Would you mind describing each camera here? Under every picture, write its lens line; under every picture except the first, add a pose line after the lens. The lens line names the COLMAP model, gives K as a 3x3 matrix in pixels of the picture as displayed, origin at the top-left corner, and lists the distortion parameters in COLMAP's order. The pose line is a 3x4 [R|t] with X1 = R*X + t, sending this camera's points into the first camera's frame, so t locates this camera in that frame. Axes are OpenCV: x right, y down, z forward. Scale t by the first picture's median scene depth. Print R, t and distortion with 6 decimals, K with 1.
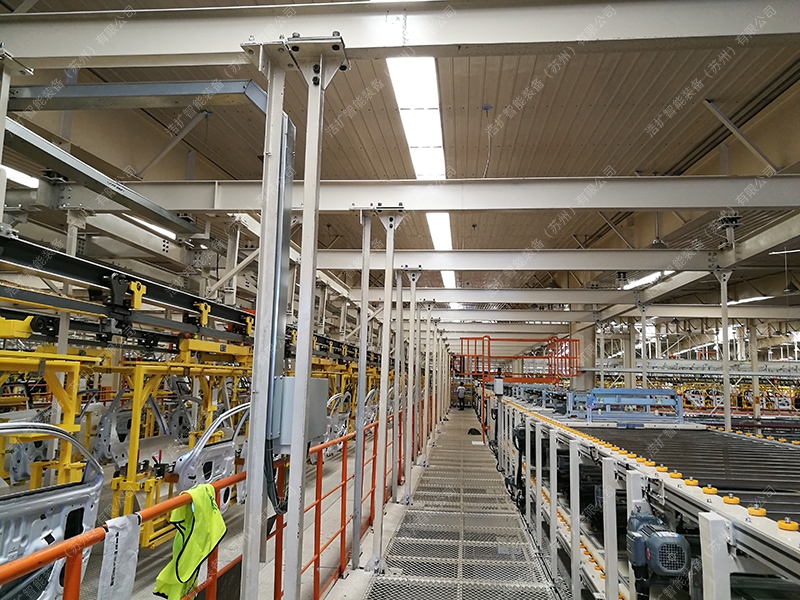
lens RADIAL K [[630.7, 0, 401.5], [0, 630.7, 303.3], [0, 0, 1]] dist [-0.014171, 0.009874]
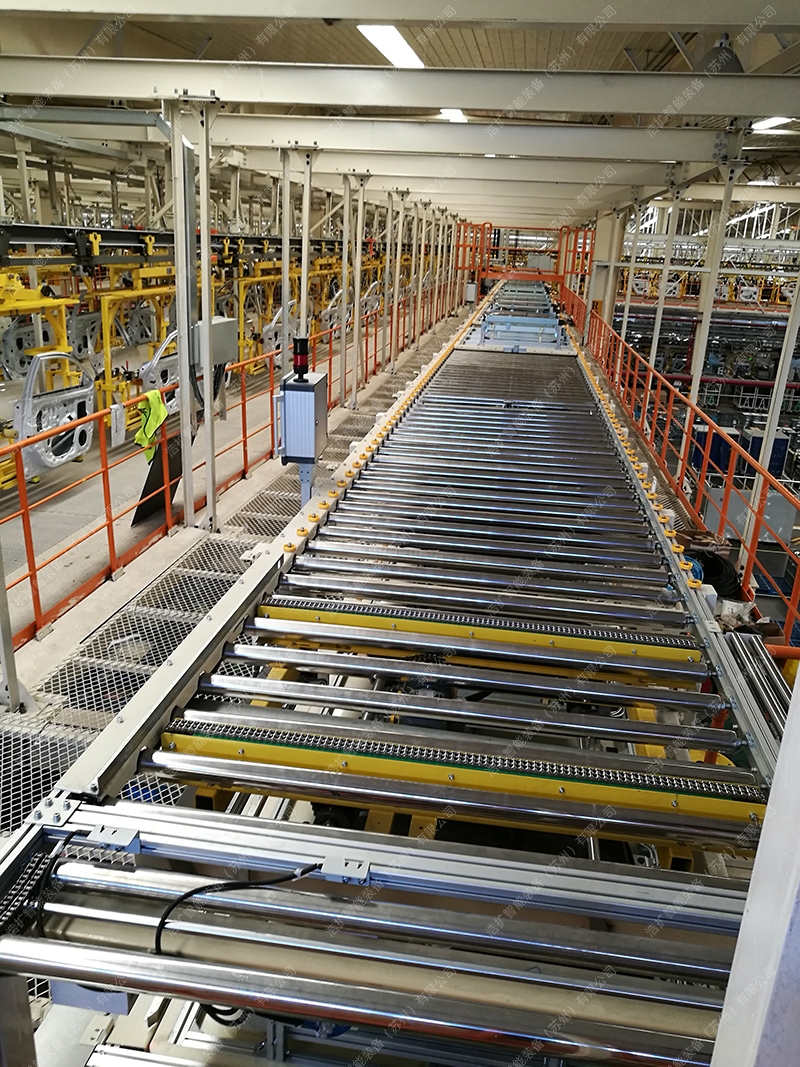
lens RADIAL K [[841.2, 0, 396.4], [0, 841.2, 533.2], [0, 0, 1]] dist [-0.014171, 0.009874]
pose [[0.998213, 0.040750, -0.043700, 0.274111], [-0.017502, 0.898693, 0.438230, -0.224594], [0.057131, -0.436682, 0.897800, -0.710670]]
